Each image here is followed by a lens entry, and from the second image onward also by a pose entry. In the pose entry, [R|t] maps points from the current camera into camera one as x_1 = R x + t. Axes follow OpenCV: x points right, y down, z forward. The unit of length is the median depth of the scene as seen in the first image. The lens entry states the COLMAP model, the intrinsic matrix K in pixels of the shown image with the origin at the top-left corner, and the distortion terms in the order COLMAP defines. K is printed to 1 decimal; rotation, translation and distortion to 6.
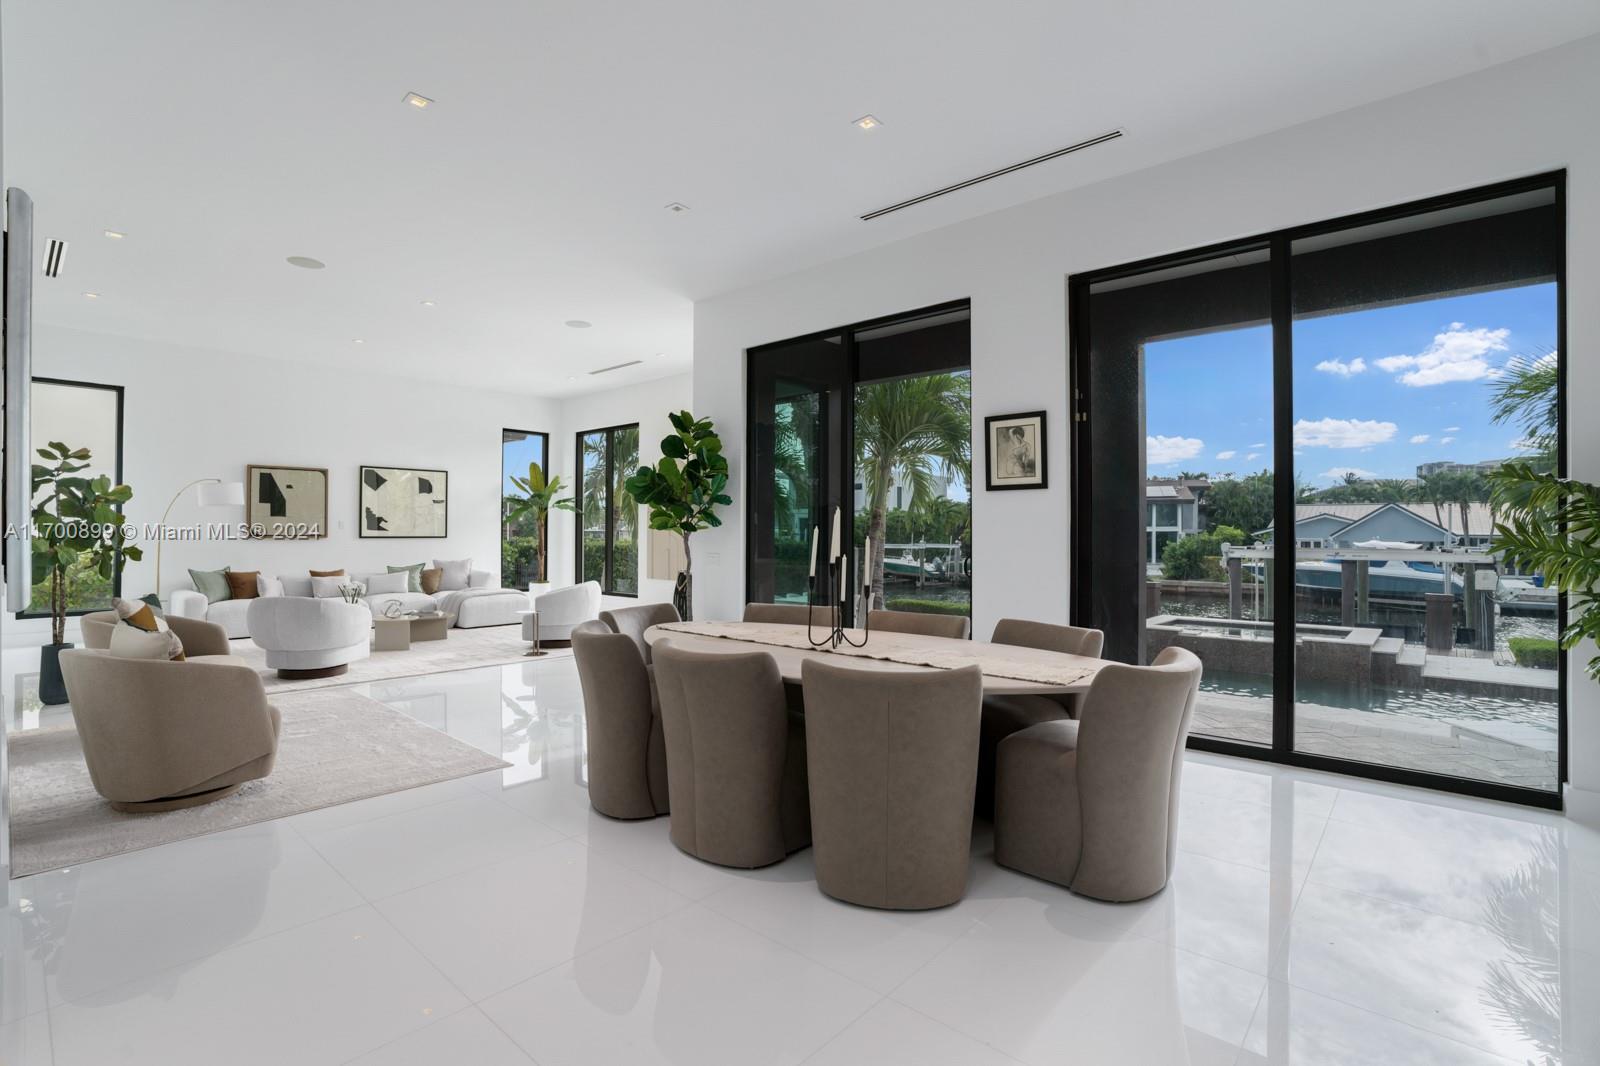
lens RADIAL K [[740.9, 0, 800.0], [0, 740.9, 533.0], [0, 0, 1]] dist [-0.054578, 0.000126]
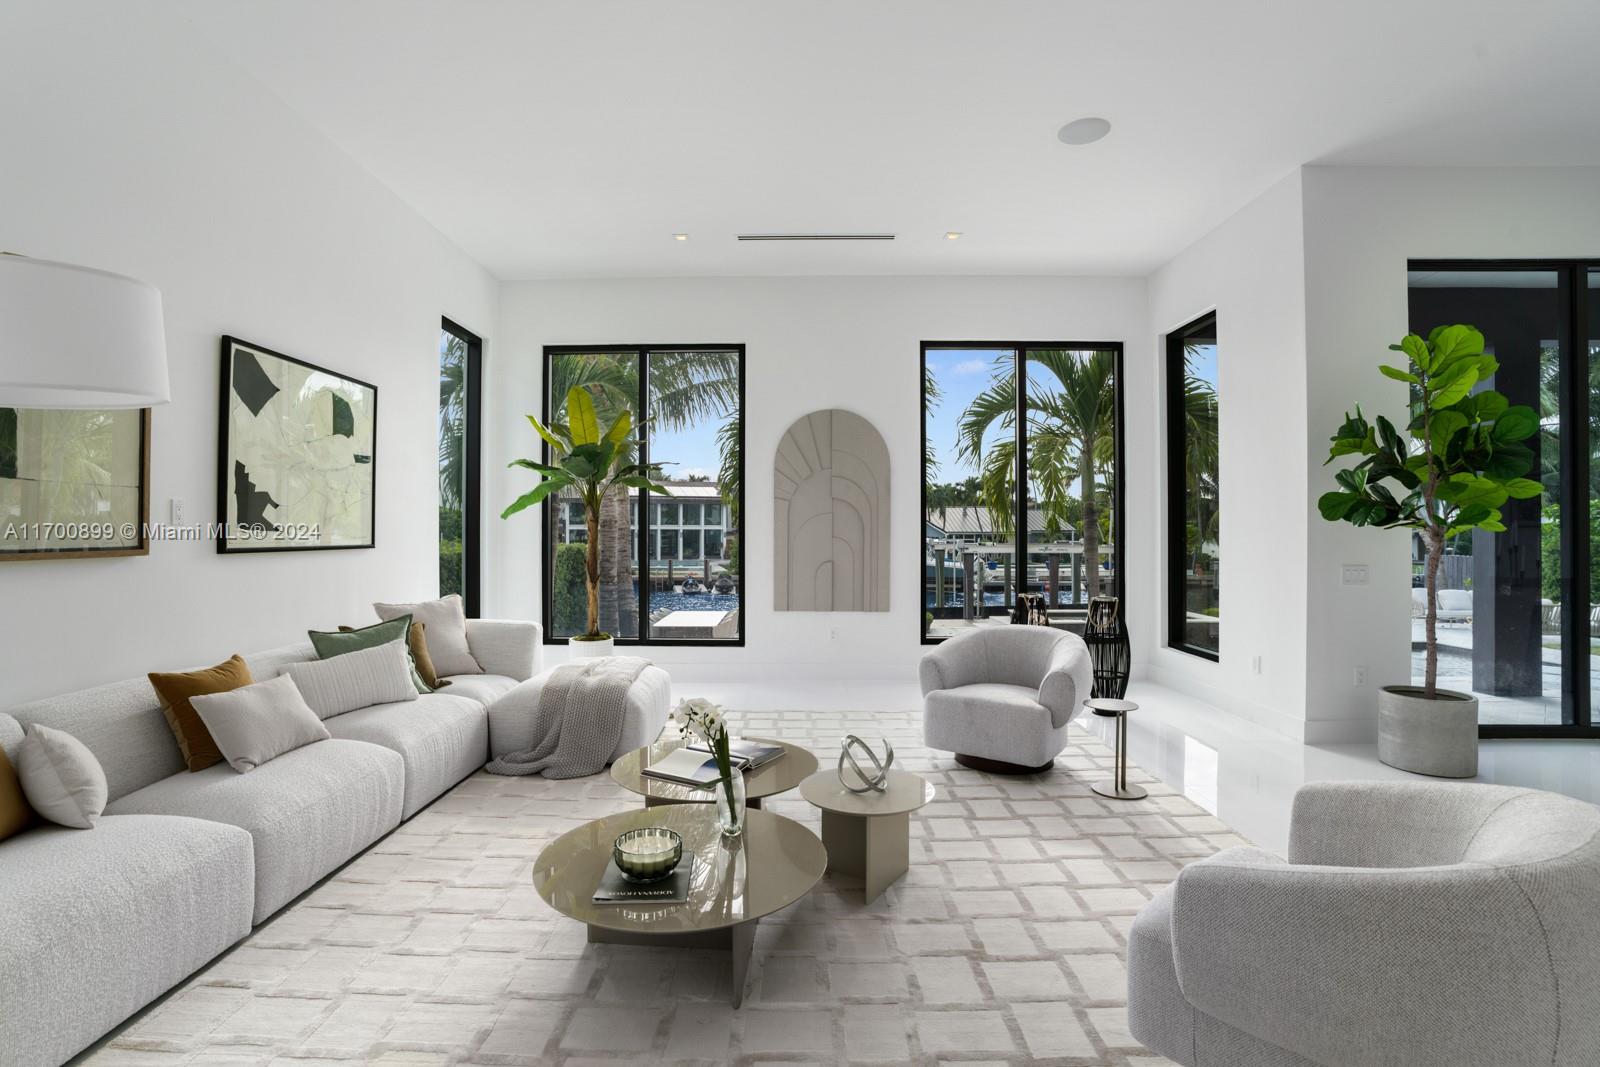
lens RADIAL K [[740.9, 0, 800.0], [0, 740.9, 533.5], [0, 0, 1]] dist [-0.054578, 0.000126]
pose [[0.774578, -0.009440, 0.632408, -0.603899], [0.008252, 0.999954, 0.004820, -0.001678], [-0.632424, 0.001485, 0.774621, 0.576323]]
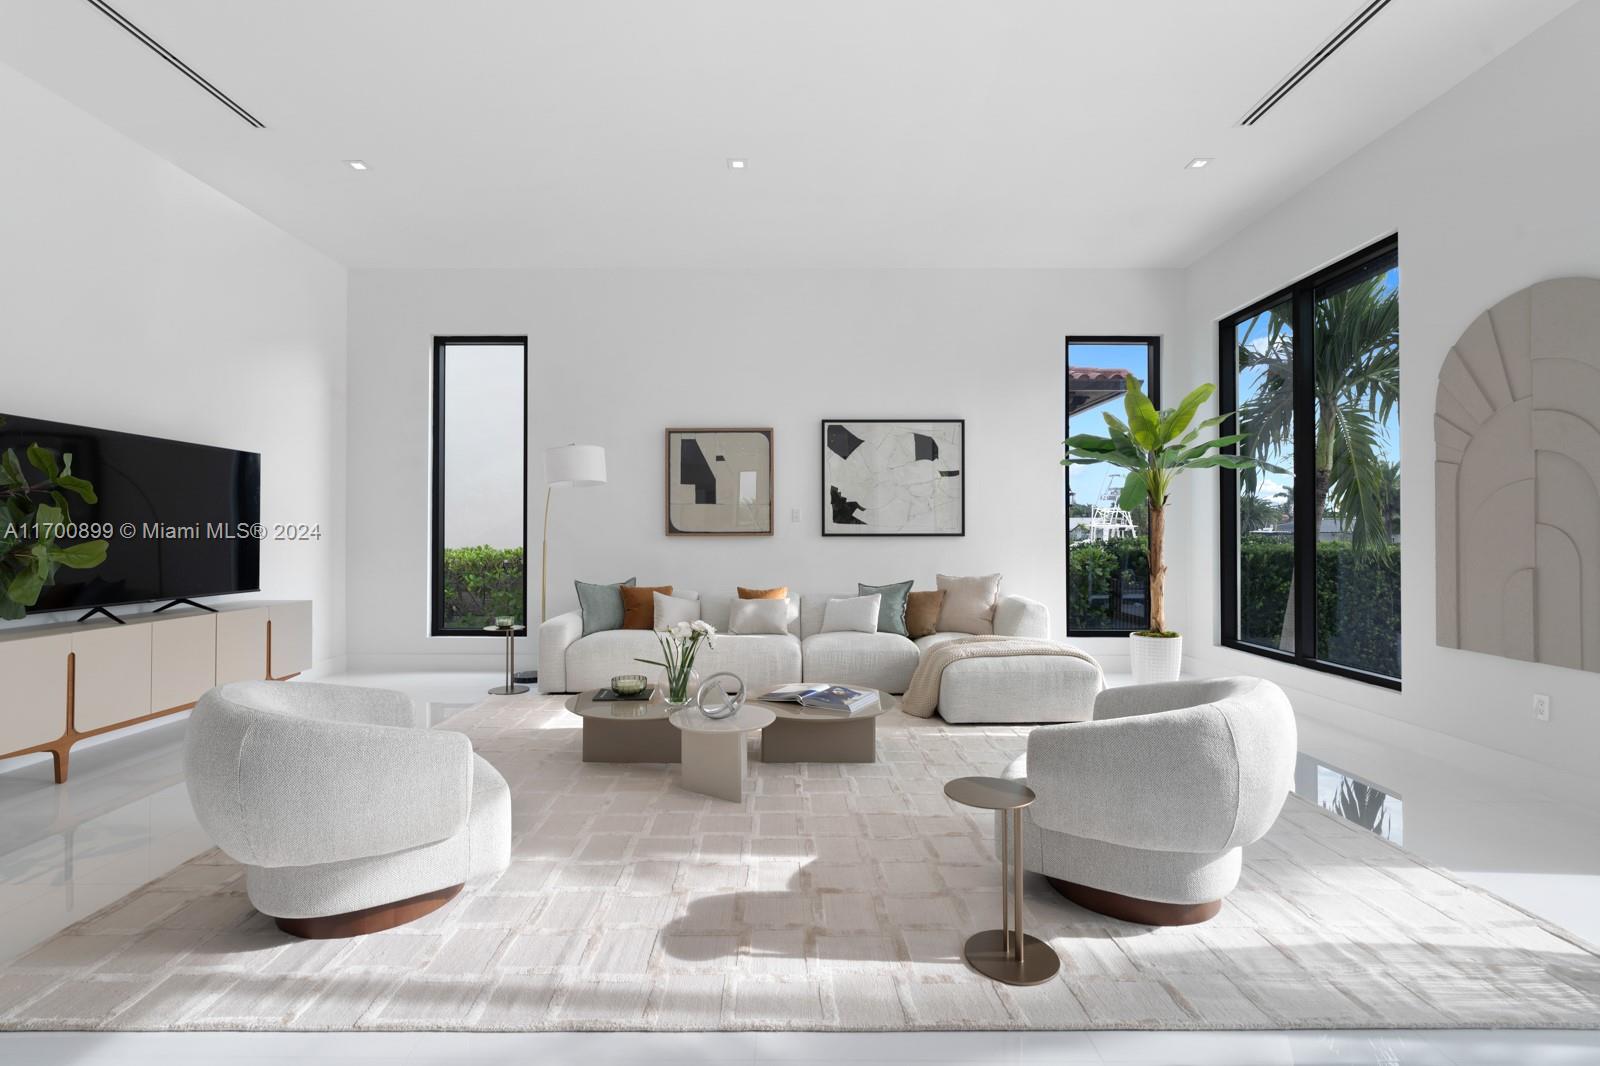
lens RADIAL K [[722.3, 0, 792.9], [0, 722.3, 523.0], [0, 0, 1]] dist [0.000900, 0.000300]
pose [[0.653432, -0.023677, -0.756615, -0.155522], [0.004391, 0.999612, -0.027488, 0.012207], [0.756973, 0.014639, 0.653282, 0.574692]]
